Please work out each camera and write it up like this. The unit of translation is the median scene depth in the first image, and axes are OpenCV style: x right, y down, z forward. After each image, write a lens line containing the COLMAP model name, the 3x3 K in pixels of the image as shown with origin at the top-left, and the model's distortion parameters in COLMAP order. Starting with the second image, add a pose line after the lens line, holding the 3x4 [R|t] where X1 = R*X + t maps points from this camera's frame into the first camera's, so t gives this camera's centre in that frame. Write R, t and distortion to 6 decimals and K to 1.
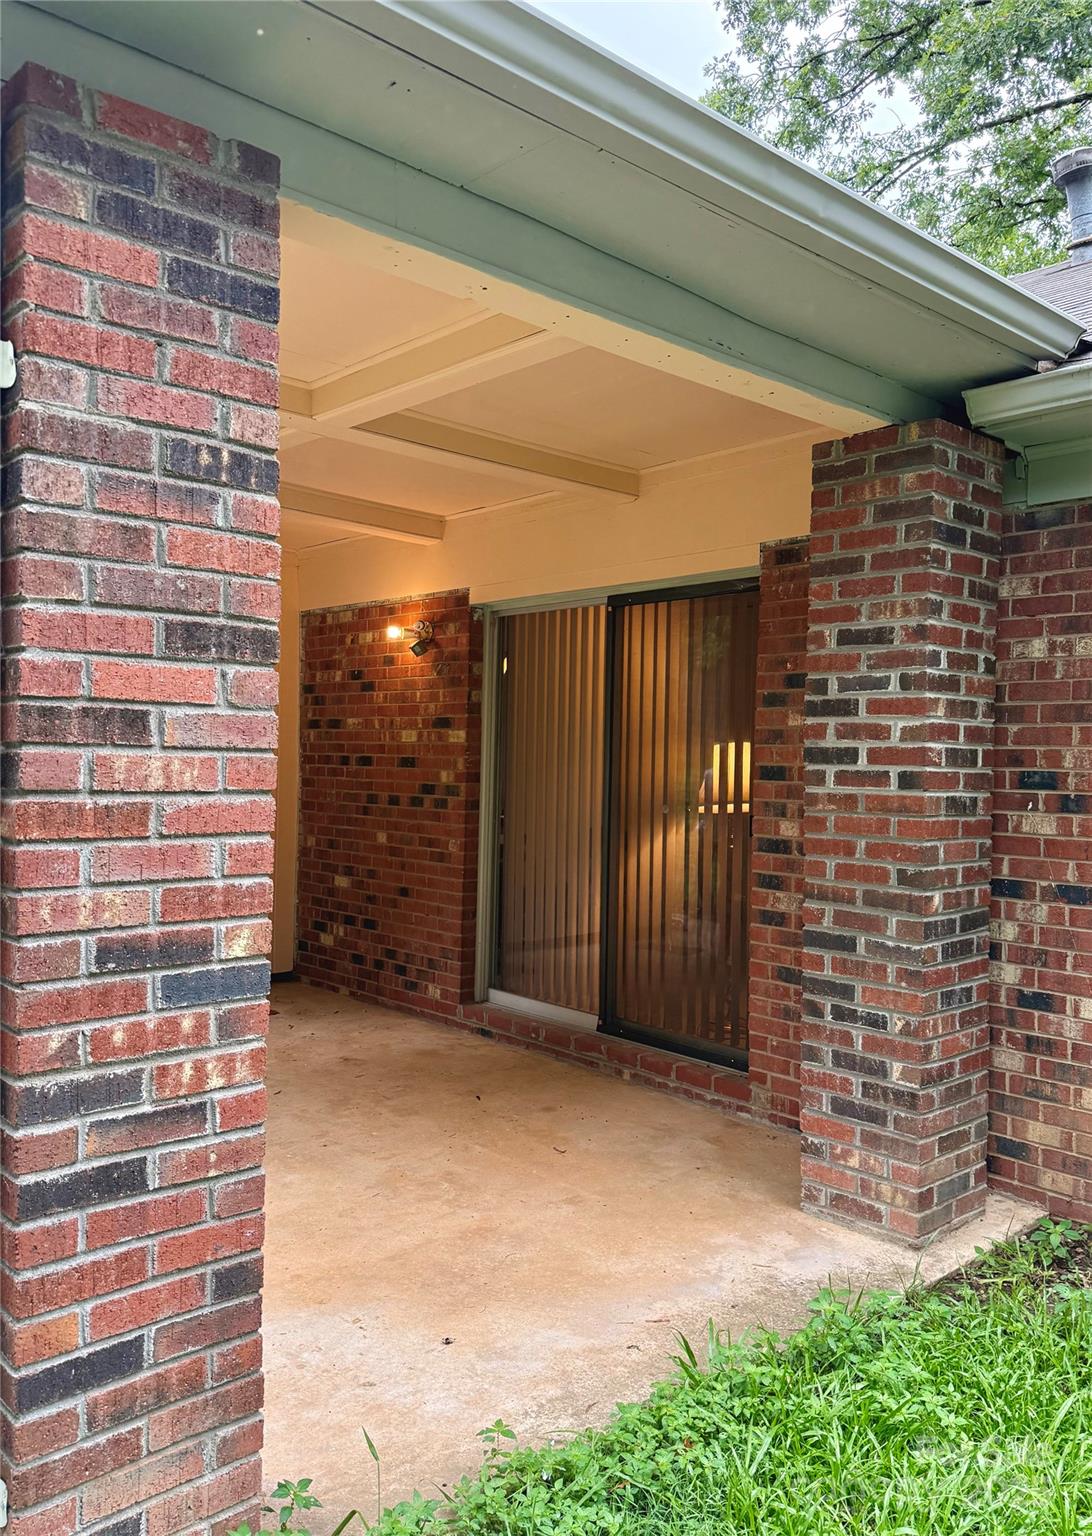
lens RADIAL K [[1139.9, 0, 546.0], [0, 1139.9, 768.0], [0, 0, 1]] dist [0.035574, -0.053823]
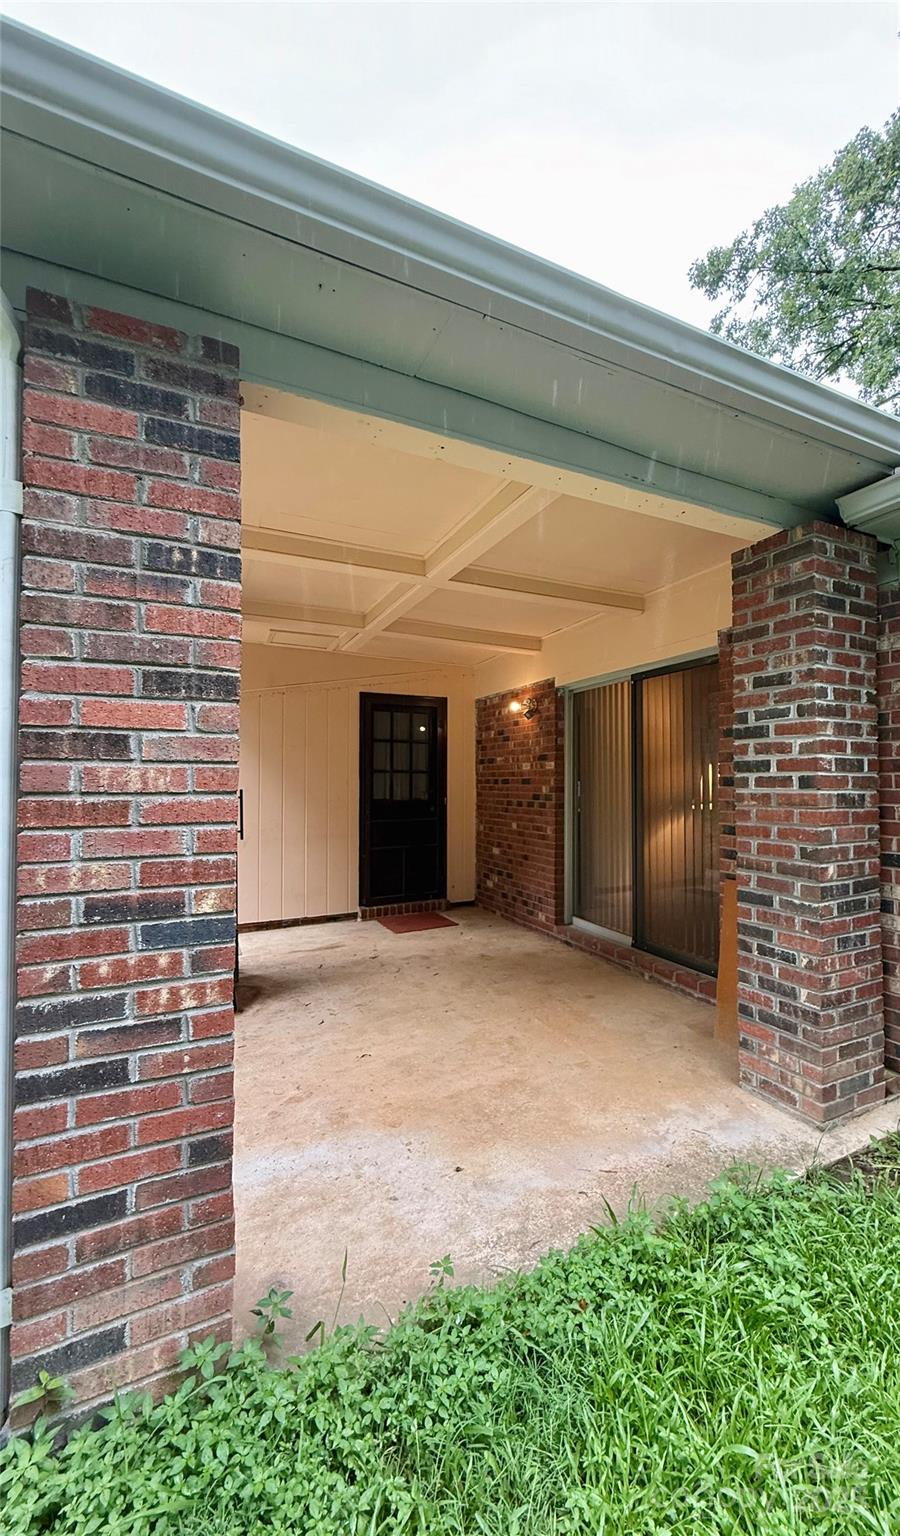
lens RADIAL K [[612.8, 0, 496.2], [0, 612.8, 765.2], [0, 0, 1]] dist [-0.003249, -0.000115]
pose [[0.969644, -0.026766, -0.243051, 0.253603], [0.017917, 0.999096, -0.038548, 0.022617], [0.243863, 0.033023, 0.969247, 0.363204]]
